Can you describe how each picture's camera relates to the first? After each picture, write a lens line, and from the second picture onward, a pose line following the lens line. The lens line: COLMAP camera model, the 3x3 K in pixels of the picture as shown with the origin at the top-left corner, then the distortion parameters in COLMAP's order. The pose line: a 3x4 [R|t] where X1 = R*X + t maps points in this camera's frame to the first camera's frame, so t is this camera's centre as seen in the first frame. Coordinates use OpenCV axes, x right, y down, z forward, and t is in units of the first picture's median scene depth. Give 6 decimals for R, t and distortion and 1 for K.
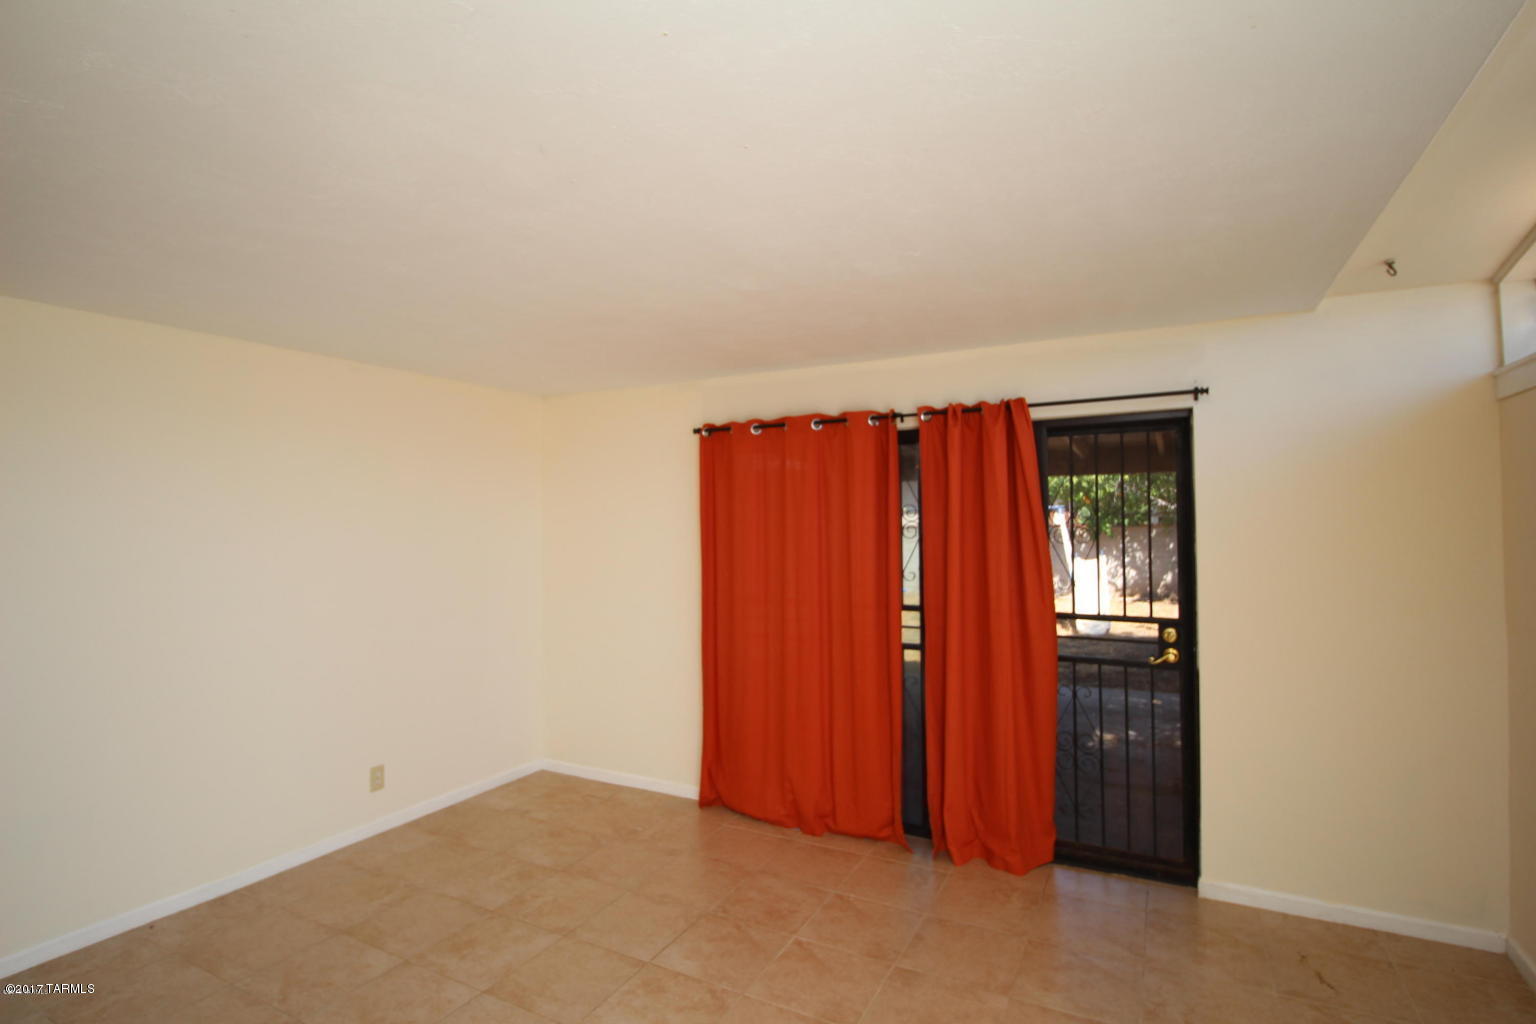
lens RADIAL K [[753.2, 0, 765.6], [0, 753.2, 480.4], [0, 0, 1]] dist [-0.011156, -0.006794]
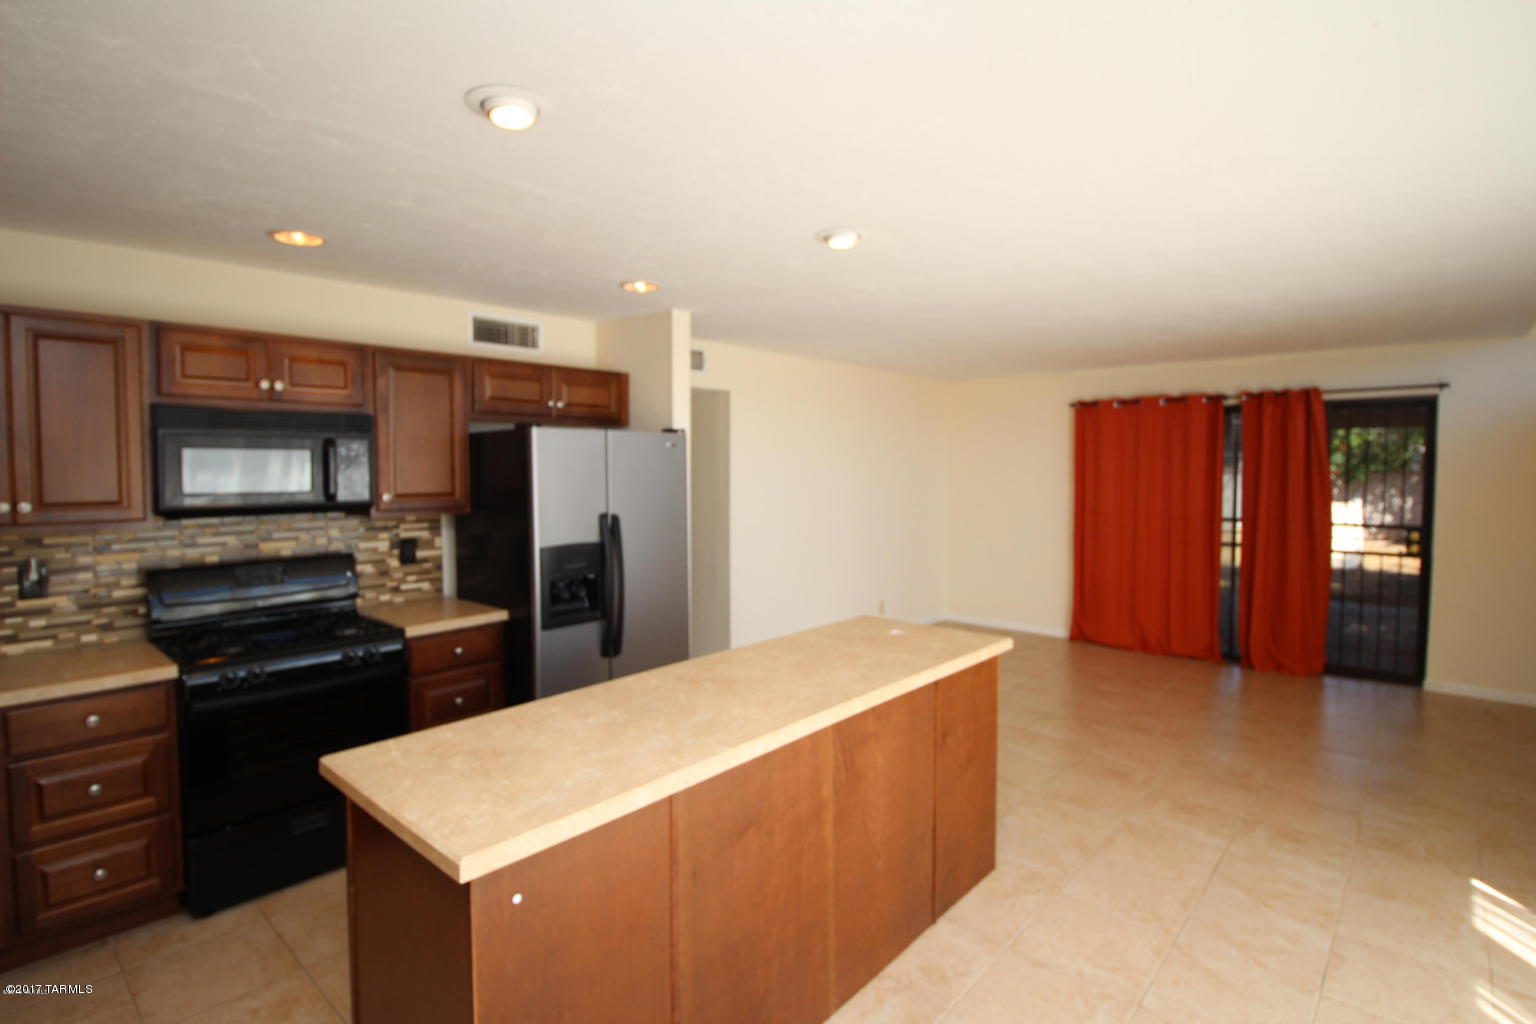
lens RADIAL K [[753.2, 0, 771.4], [0, 753.2, 490.8], [0, 0, 1]] dist [-0.011156, -0.006794]
pose [[0.971465, 0.013508, -0.236799, -0.367986], [0.007102, 0.996273, 0.085967, -0.031651], [0.237077, -0.085196, 0.967748, -0.750158]]
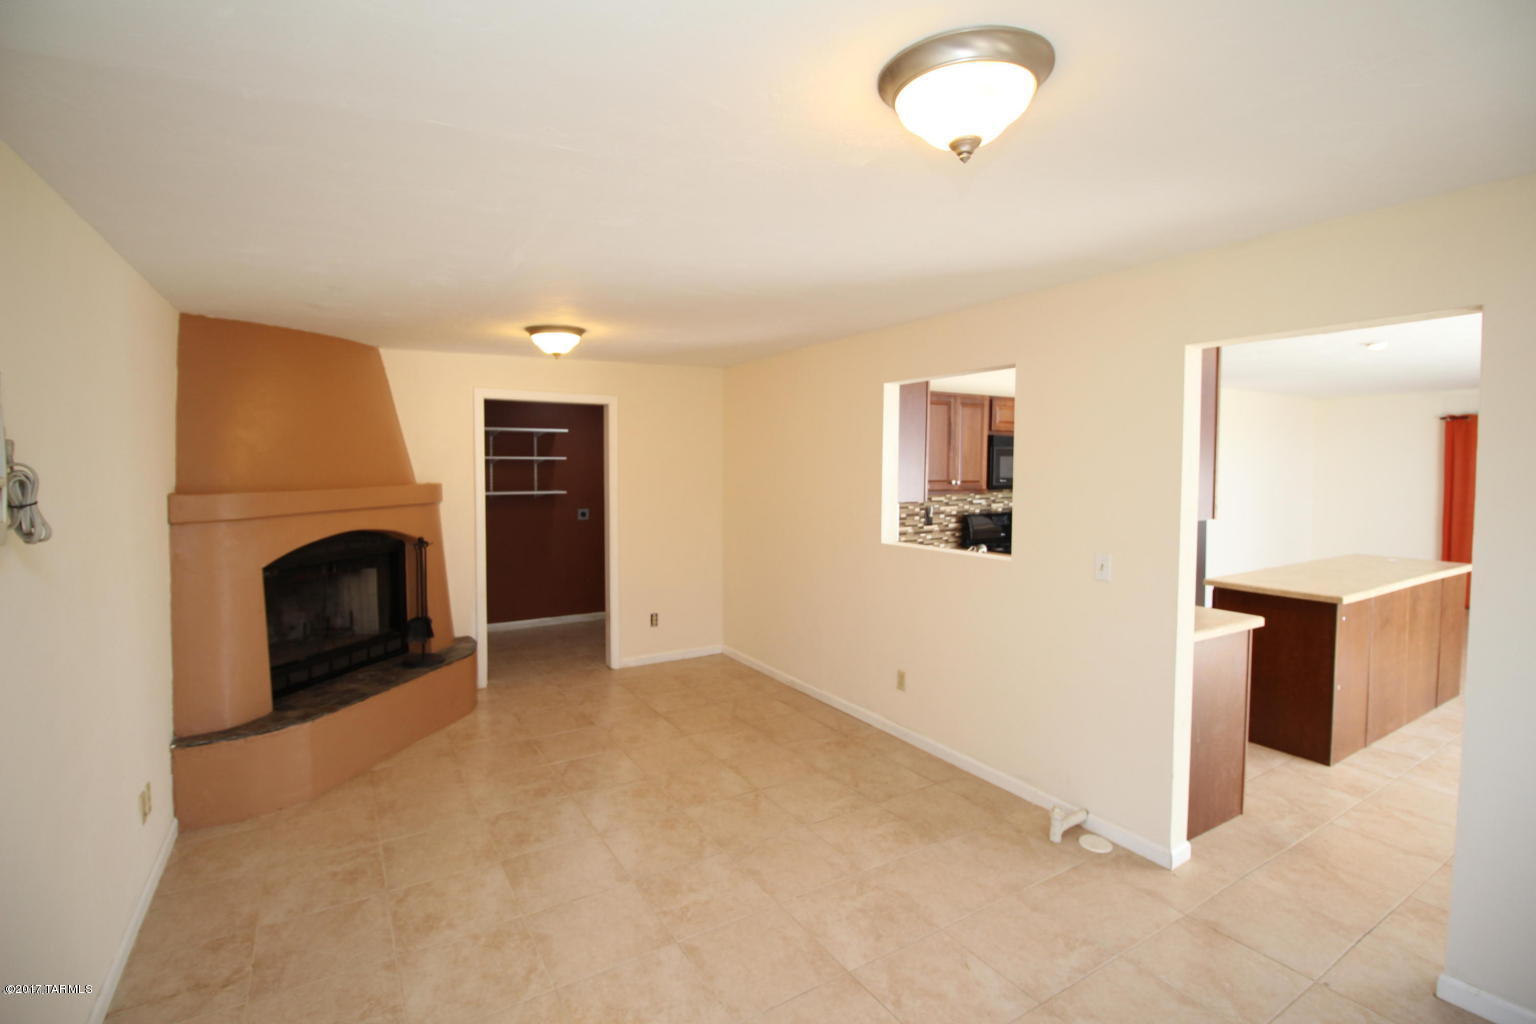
lens RADIAL K [[708.6, 0, 764.3], [0, 708.6, 495.2], [0, 0, 1]] dist [-0.011869, -0.004239]
pose [[0.859083, 0.030113, -0.510949, -0.754913], [0.018423, 0.995802, 0.089664, -0.071260], [0.511504, -0.086442, 0.854922, -1.634343]]
